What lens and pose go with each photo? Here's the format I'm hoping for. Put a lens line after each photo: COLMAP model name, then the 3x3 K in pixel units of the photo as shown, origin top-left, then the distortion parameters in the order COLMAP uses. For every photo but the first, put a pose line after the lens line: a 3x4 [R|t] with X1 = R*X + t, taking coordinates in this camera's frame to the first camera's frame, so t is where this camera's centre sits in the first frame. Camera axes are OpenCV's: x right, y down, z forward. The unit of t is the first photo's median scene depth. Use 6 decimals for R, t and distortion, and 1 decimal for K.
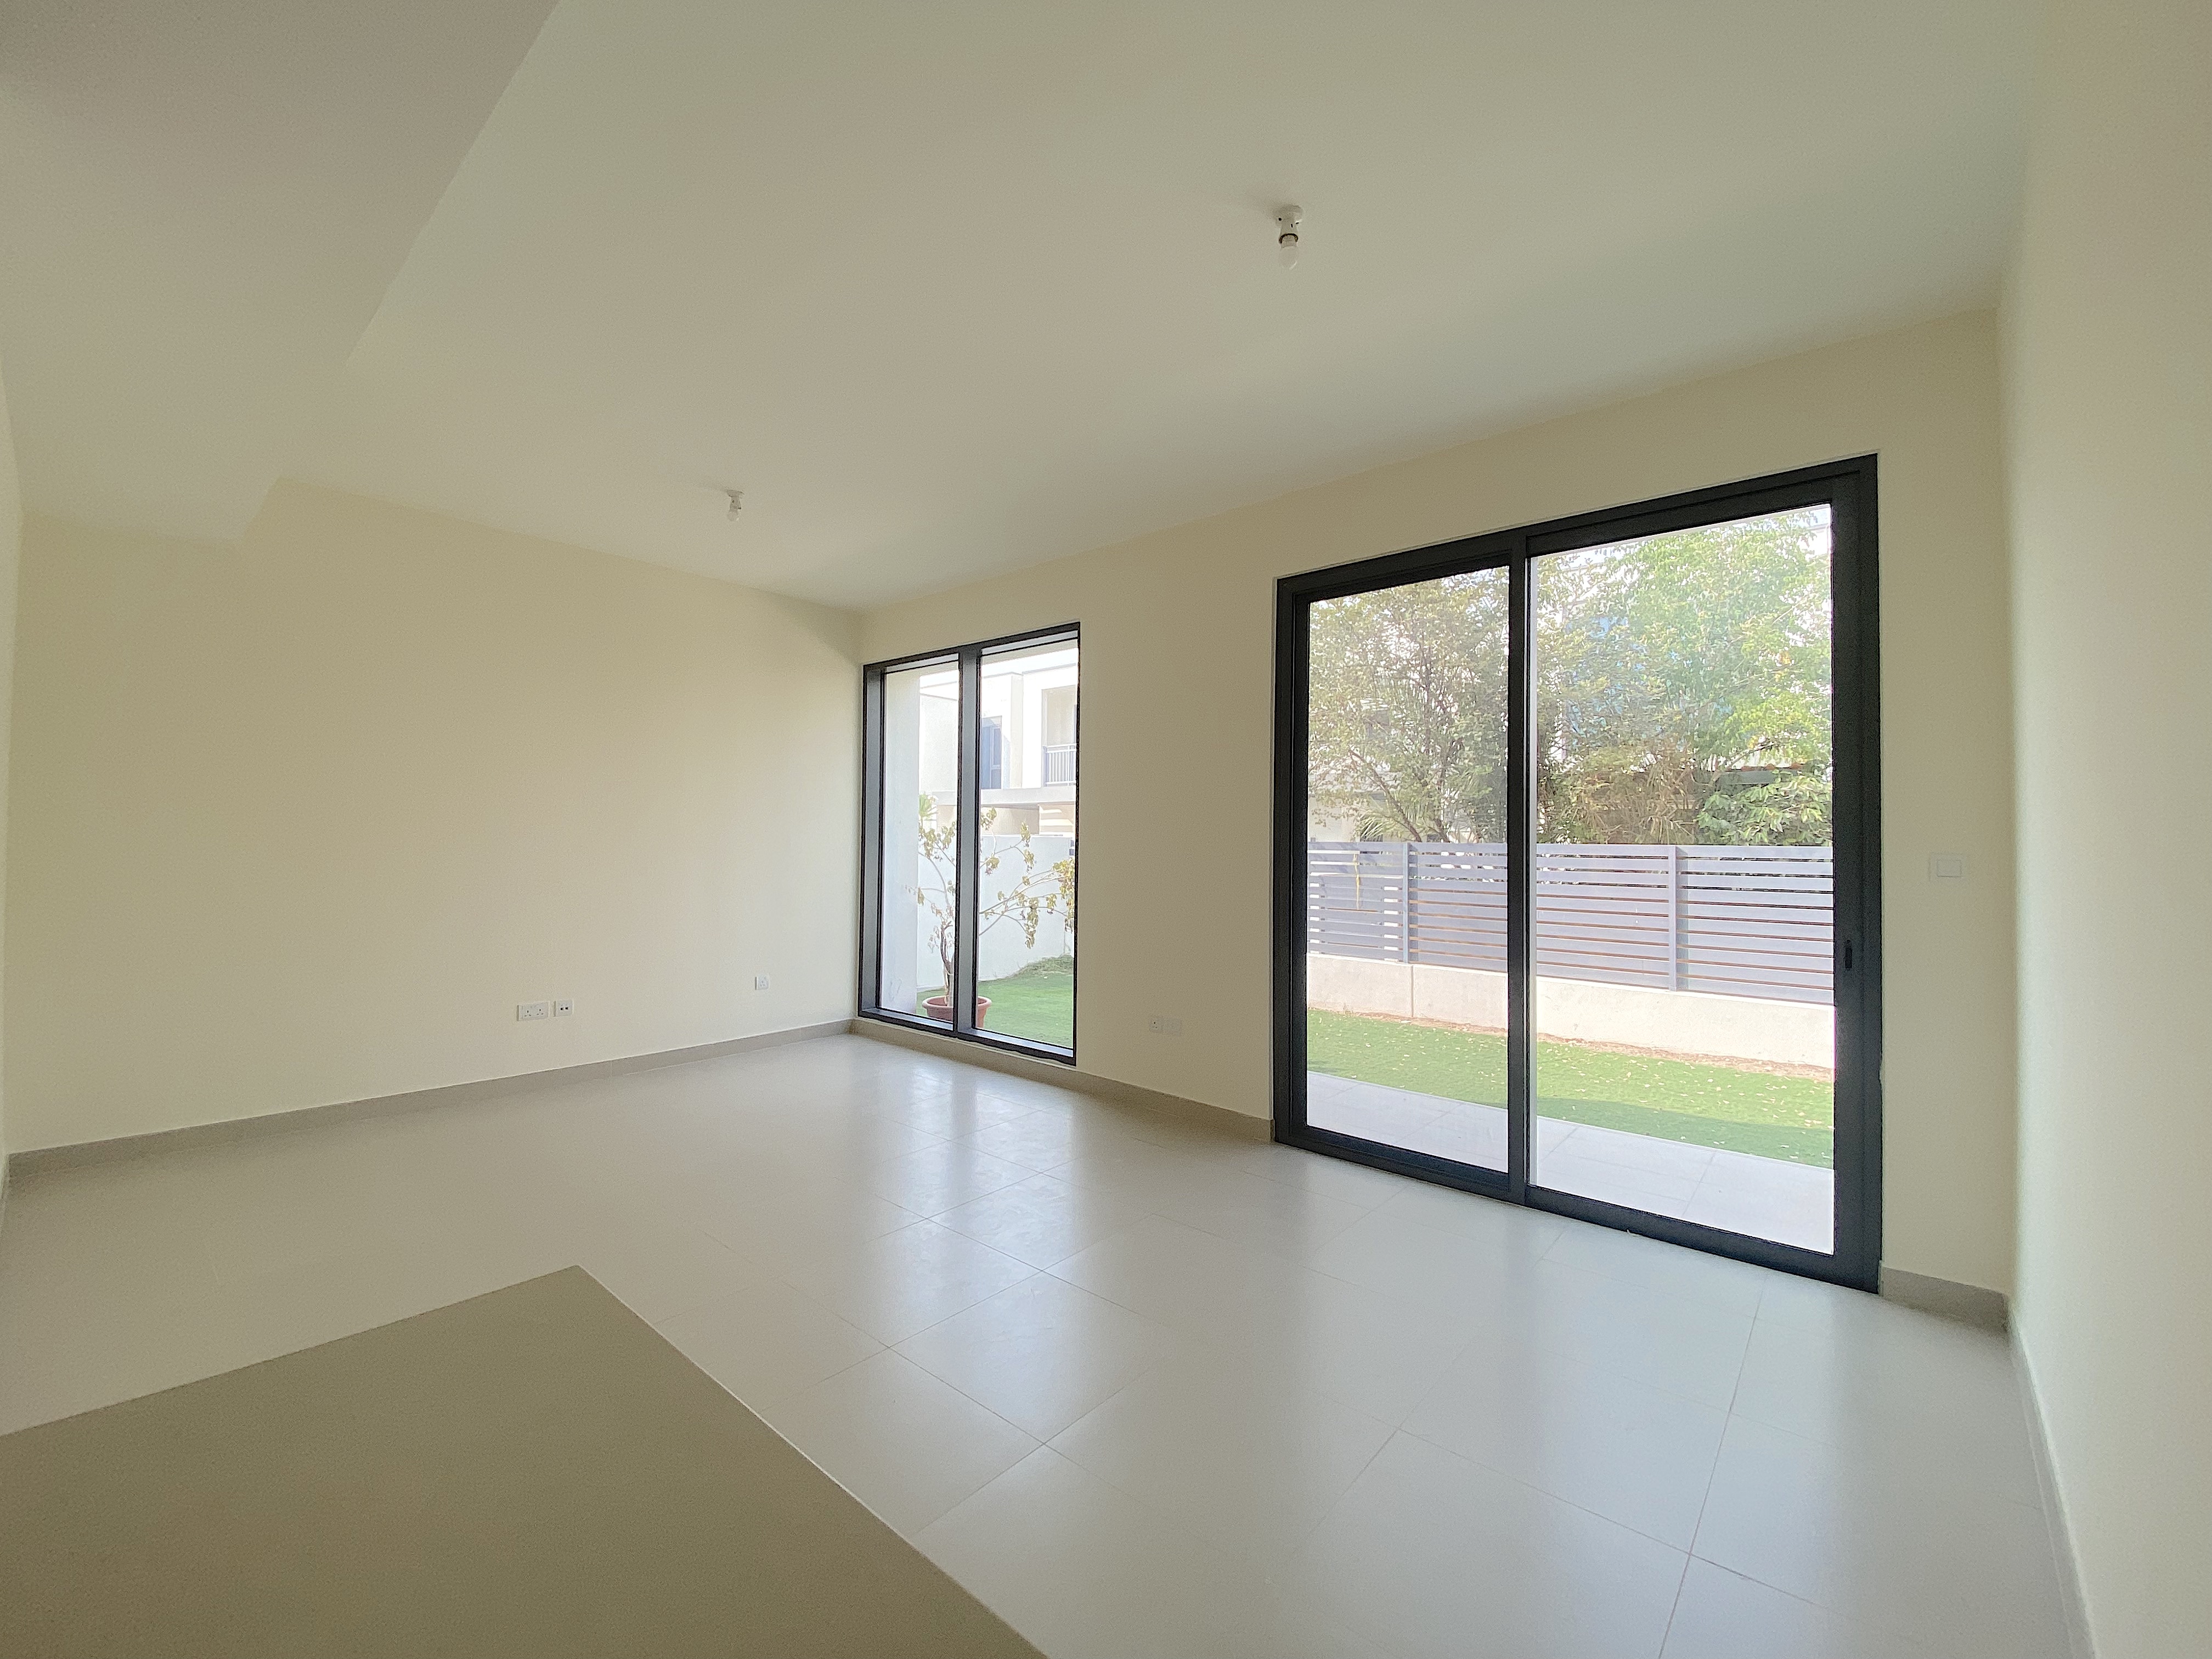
lens RADIAL K [[901.1, 0, 1095.6], [0, 901.1, 825.0], [0, 0, 1]] dist [-0.002316, -0.000312]
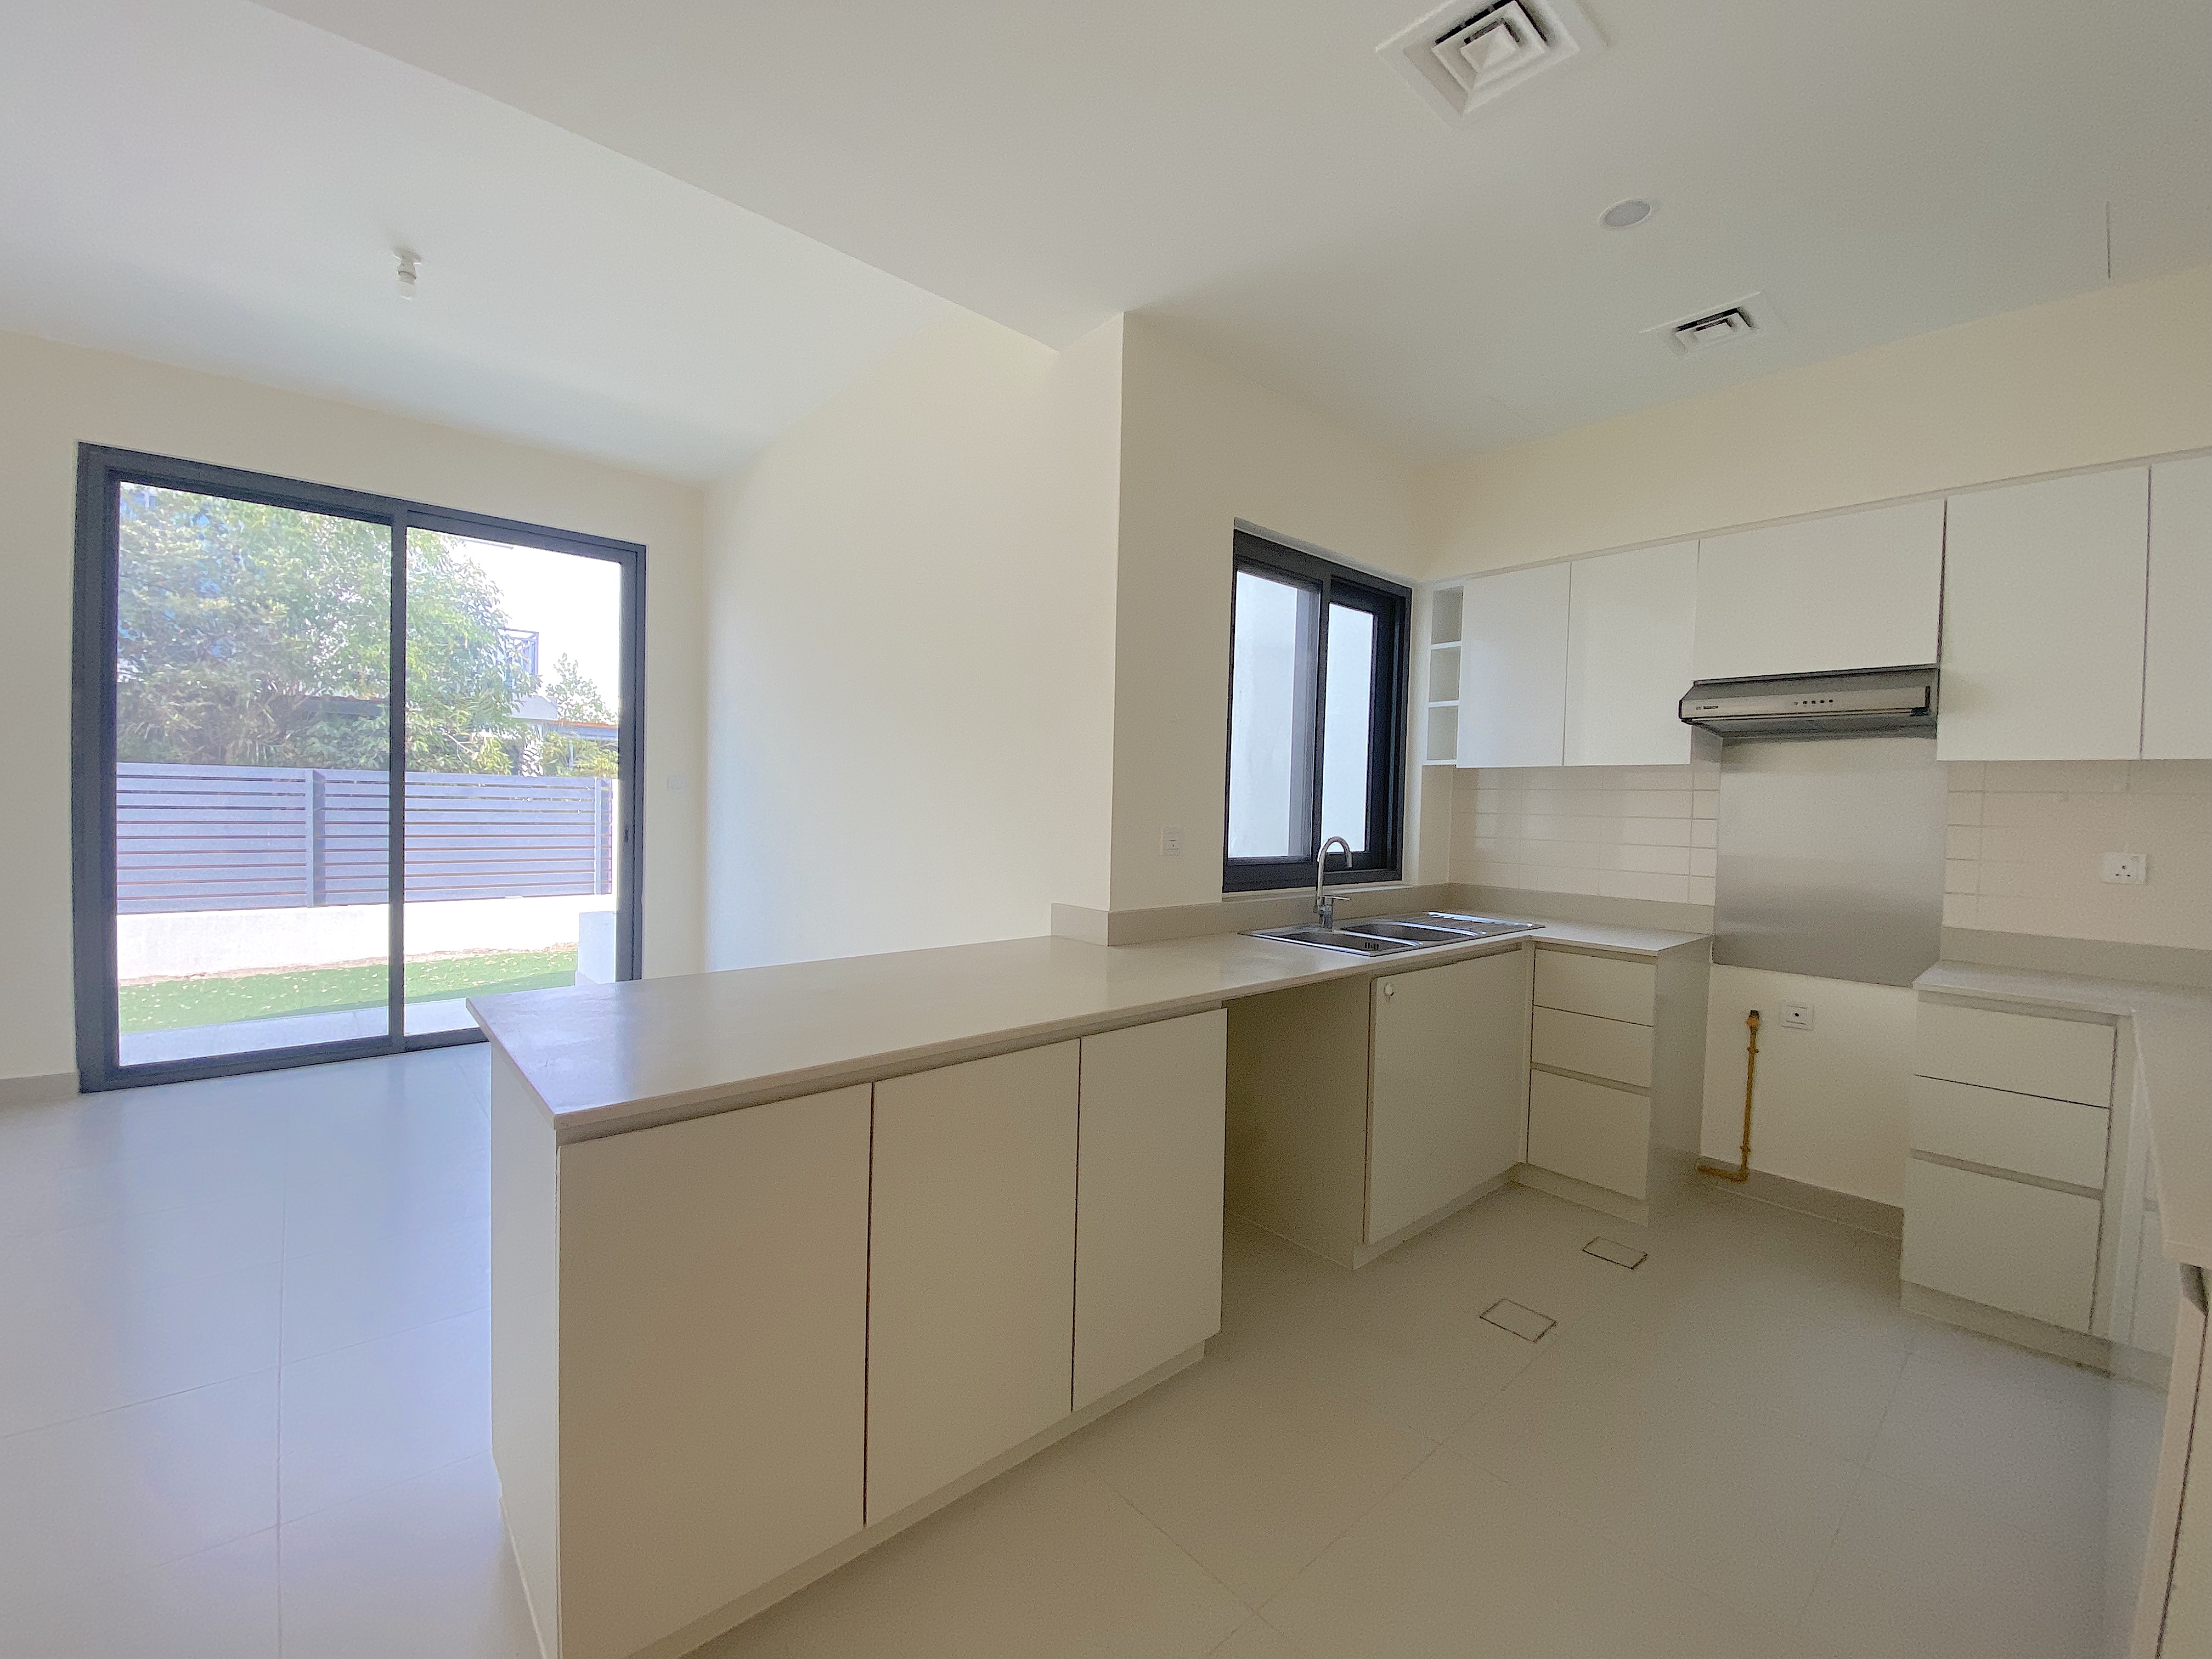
lens RADIAL K [[901.1, 0, 1095.6], [0, 901.1, 825.0], [0, 0, 1]] dist [-0.002316, -0.000312]
pose [[0.147321, -0.038565, 0.988337, -0.515985], [-0.041281, 0.998129, 0.045100, 0.008079], [-0.988227, -0.047443, 0.145454, -0.092199]]
